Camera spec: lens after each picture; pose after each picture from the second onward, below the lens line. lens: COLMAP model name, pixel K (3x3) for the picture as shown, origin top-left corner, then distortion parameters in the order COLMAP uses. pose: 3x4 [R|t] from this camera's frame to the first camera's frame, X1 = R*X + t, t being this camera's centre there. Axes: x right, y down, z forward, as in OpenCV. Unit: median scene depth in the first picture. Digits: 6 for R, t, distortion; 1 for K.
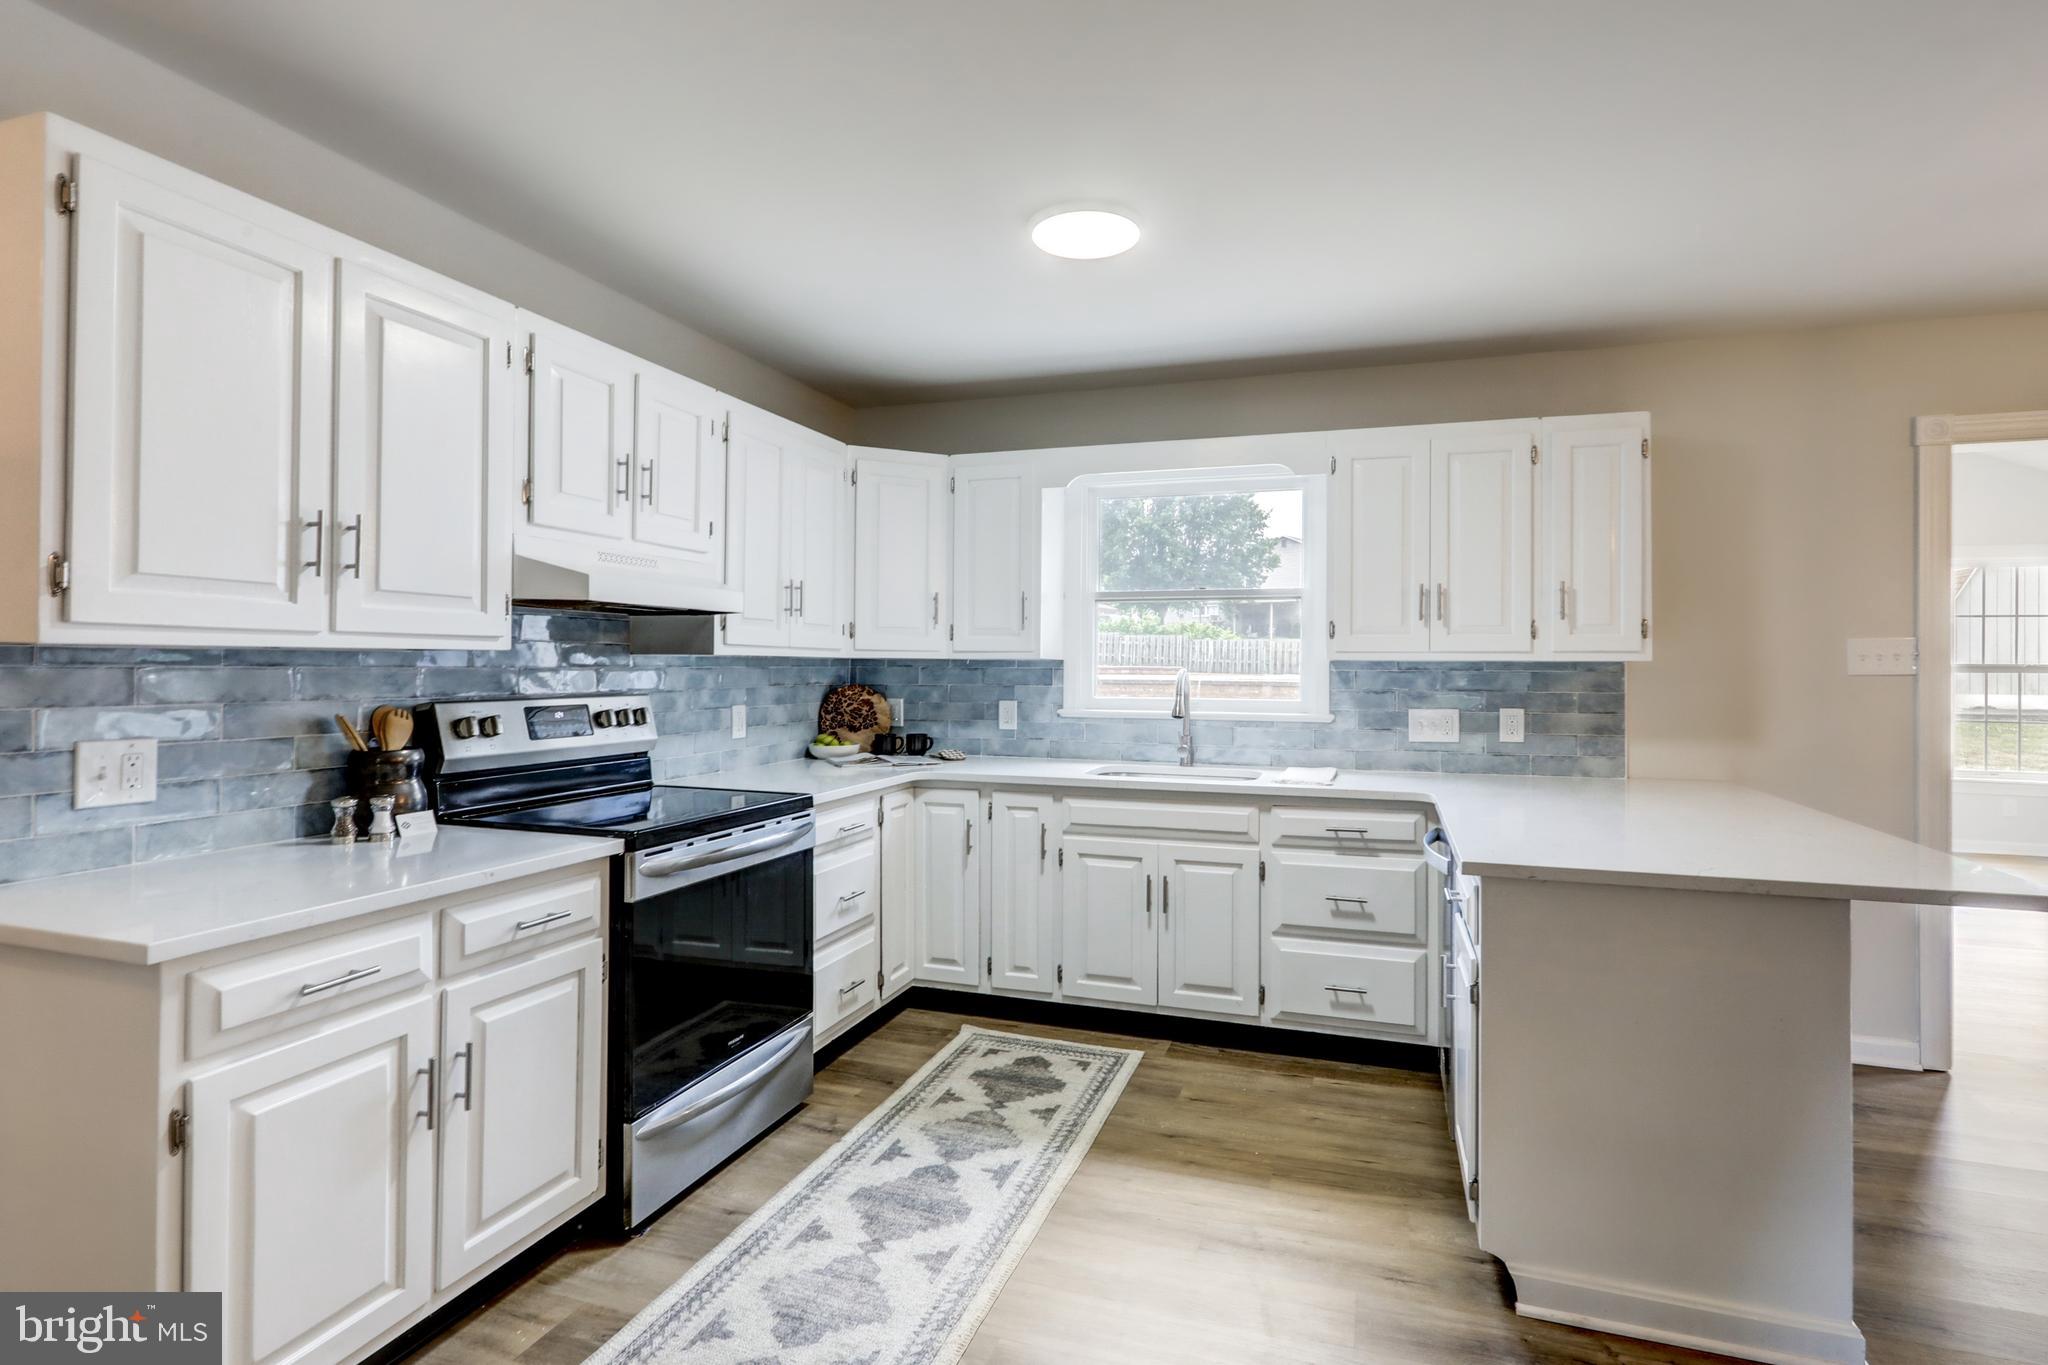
lens RADIAL K [[1013.4, 0, 1052.2], [0, 1013.4, 660.8], [0, 0, 1]] dist [-0.001583, 0.000704]
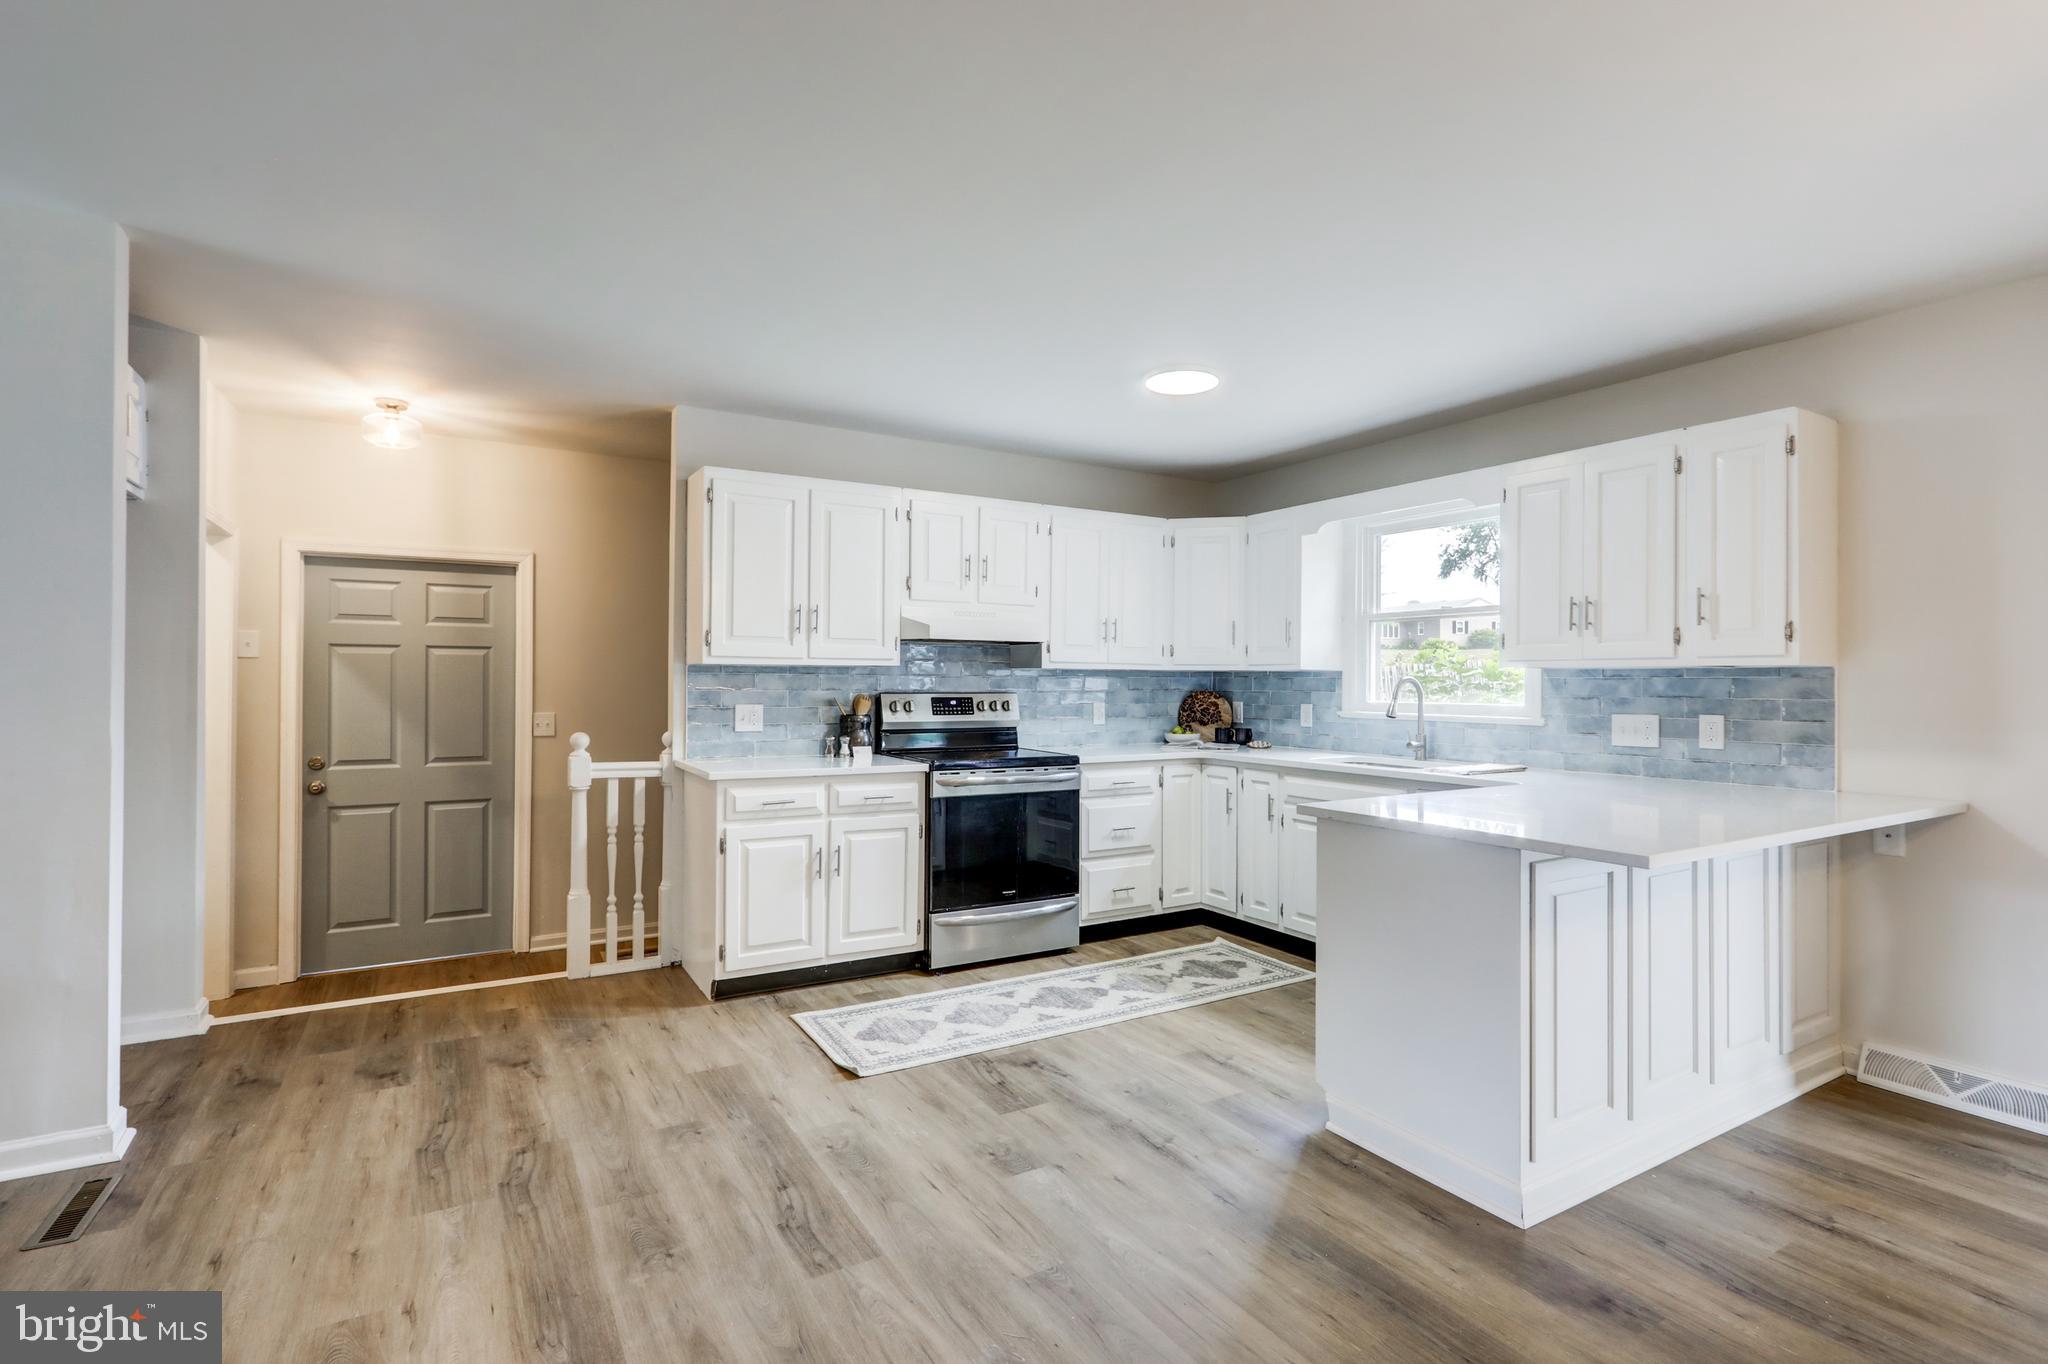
lens RADIAL K [[982.5, 0, 1023.9], [0, 982.5, 678.4], [0, 0, 1]] dist [-0.003682, 0.001444]
pose [[0.749289, -0.003332, -0.662235, 0.643611], [0.001535, 0.999993, -0.003295, 0.014637], [0.662241, 0.001452, 0.749289, -0.182970]]
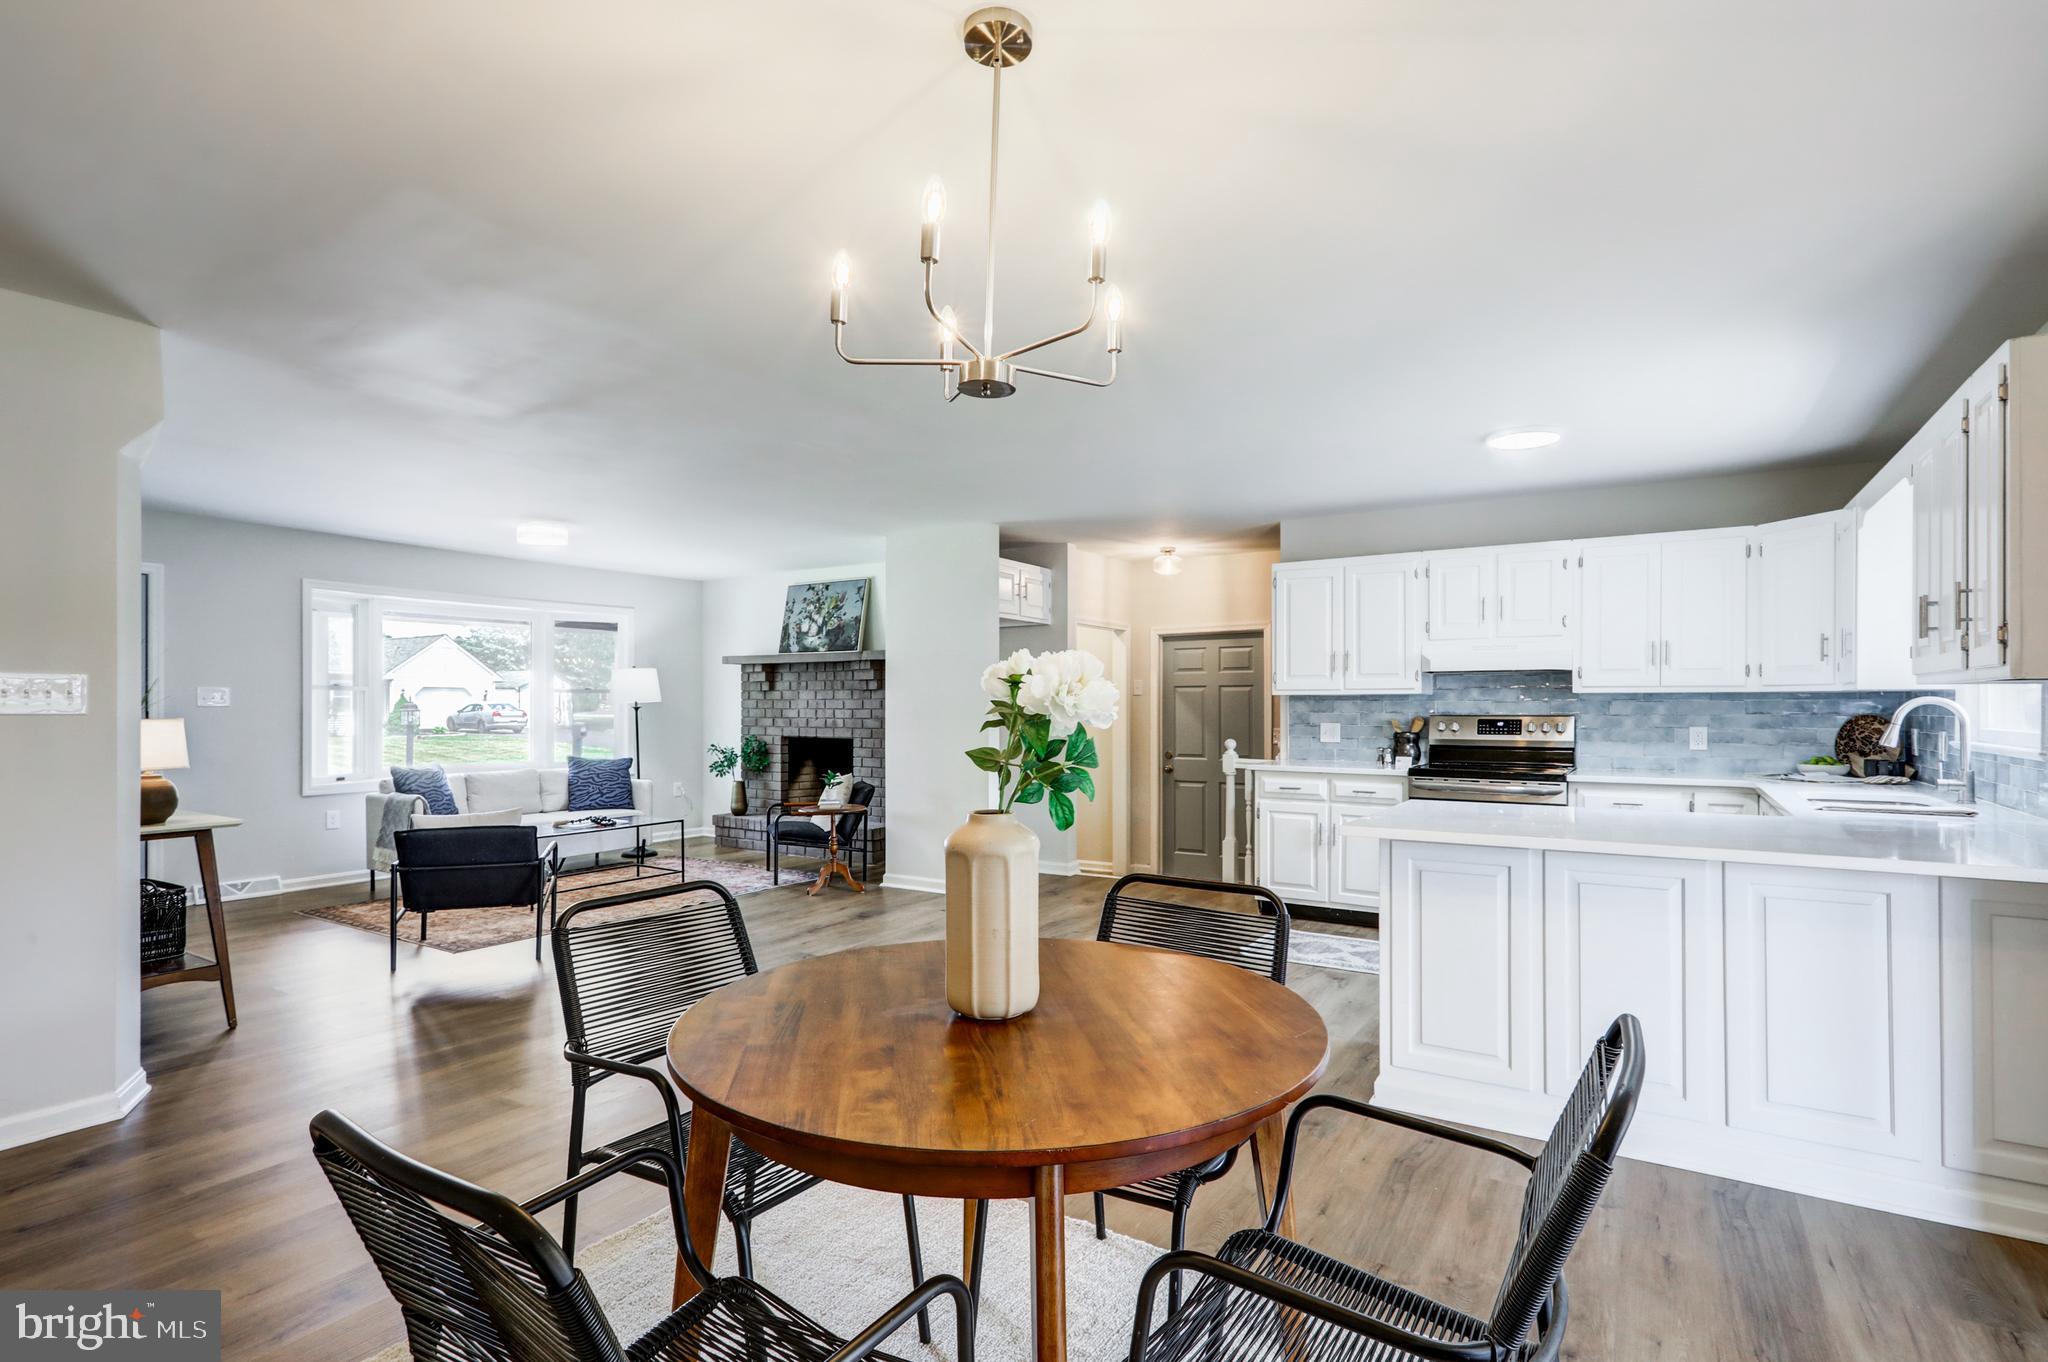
lens RADIAL K [[987.9, 0, 1018.8], [0, 987.9, 701.0], [0, 0, 1]] dist [0.000453, 0.000227]
pose [[-0.256349, -0.009156, -0.966541, 1.458867], [0.004293, 0.999934, -0.010611, 0.020577], [0.966575, -0.006869, -0.256293, 0.486891]]
